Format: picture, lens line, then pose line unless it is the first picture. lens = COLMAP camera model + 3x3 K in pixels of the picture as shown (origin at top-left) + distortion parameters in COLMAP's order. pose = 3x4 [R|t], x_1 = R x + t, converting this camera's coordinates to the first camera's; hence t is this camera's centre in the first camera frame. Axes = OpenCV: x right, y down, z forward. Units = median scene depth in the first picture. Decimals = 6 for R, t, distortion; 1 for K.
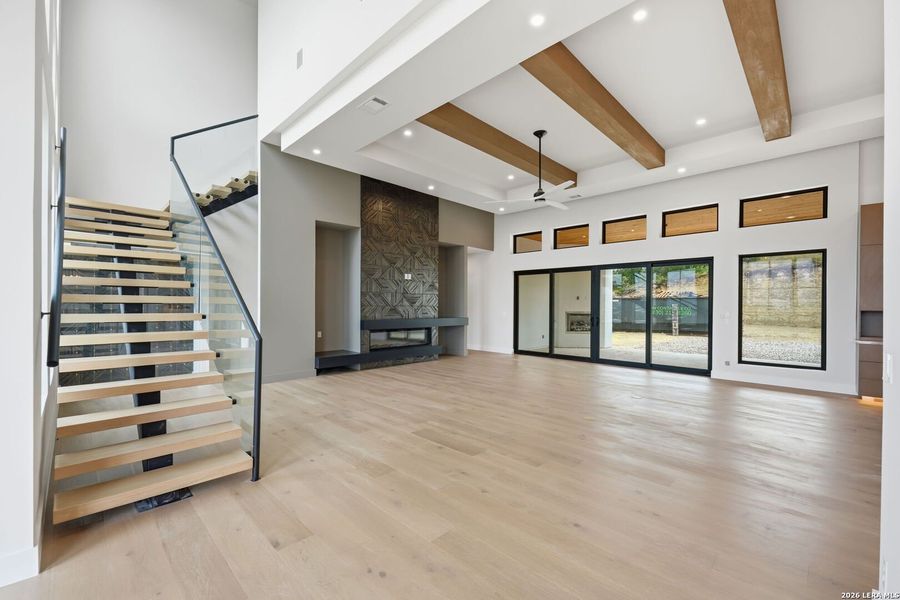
lens RADIAL K [[370.9, 0, 452.5], [0, 370.9, 303.3], [0, 0, 1]] dist [-0.000934, -0.000874]
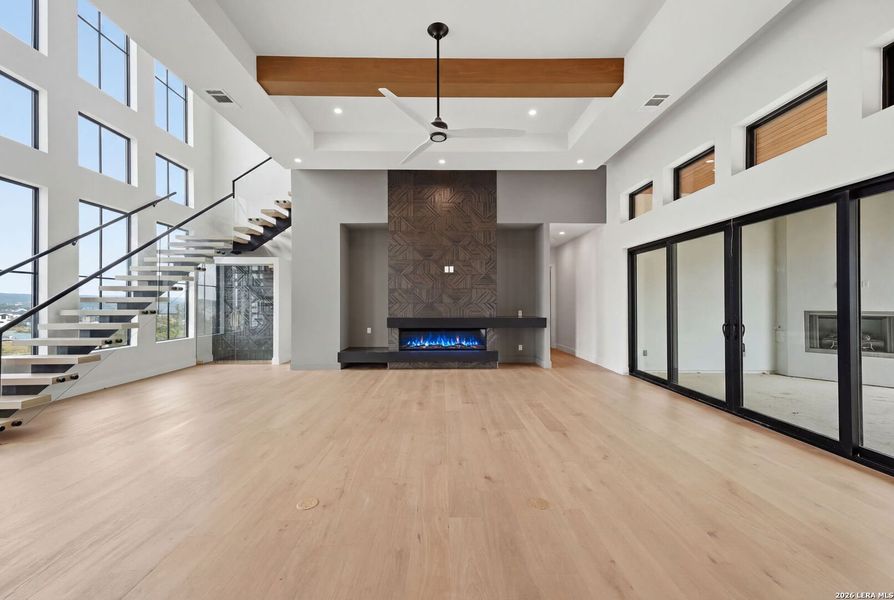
lens RADIAL K [[348.9, 0, 443.2], [0, 348.9, 298.4], [0, 0, 1]] dist [-0.000611, -0.000240]
pose [[0.706839, -0.017448, -0.707160, 0.453178], [0.009193, 0.999838, -0.015480, 0.009384], [0.707315, 0.004441, 0.706884, 0.402620]]
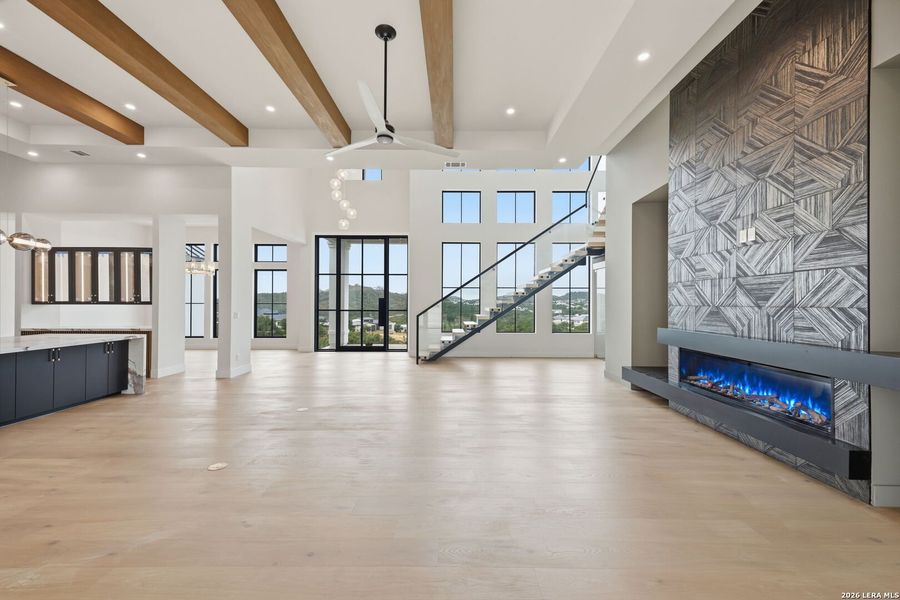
lens RADIAL K [[357.9, 0, 447.8], [0, 357.9, 301.9], [0, 0, 1]] dist [0.012608, 0.000659]
pose [[-0.710715, -0.014899, -0.703322, 0.400450], [-0.007991, 0.999882, -0.013106, 0.010463], [0.703435, -0.003694, -0.710750, 1.046712]]
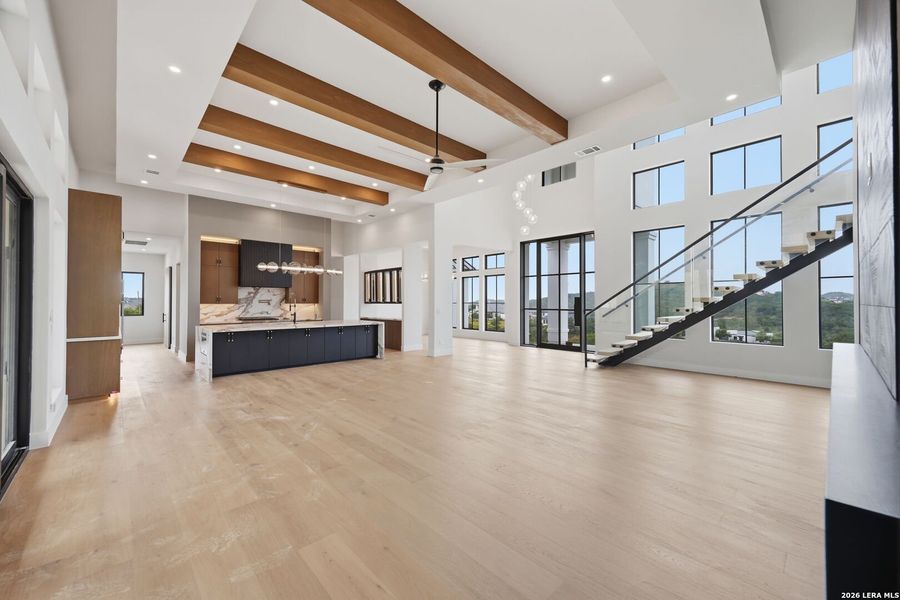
lens RADIAL K [[357.9, 0, 446.6], [0, 357.9, 299.6], [0, 0, 1]] dist [0.012608, 0.000659]
pose [[-0.998870, -0.009796, 0.046513, 0.117012], [-0.010273, 0.999897, -0.010010, 0.007991], [-0.046411, -0.010477, -0.998868, 1.217970]]
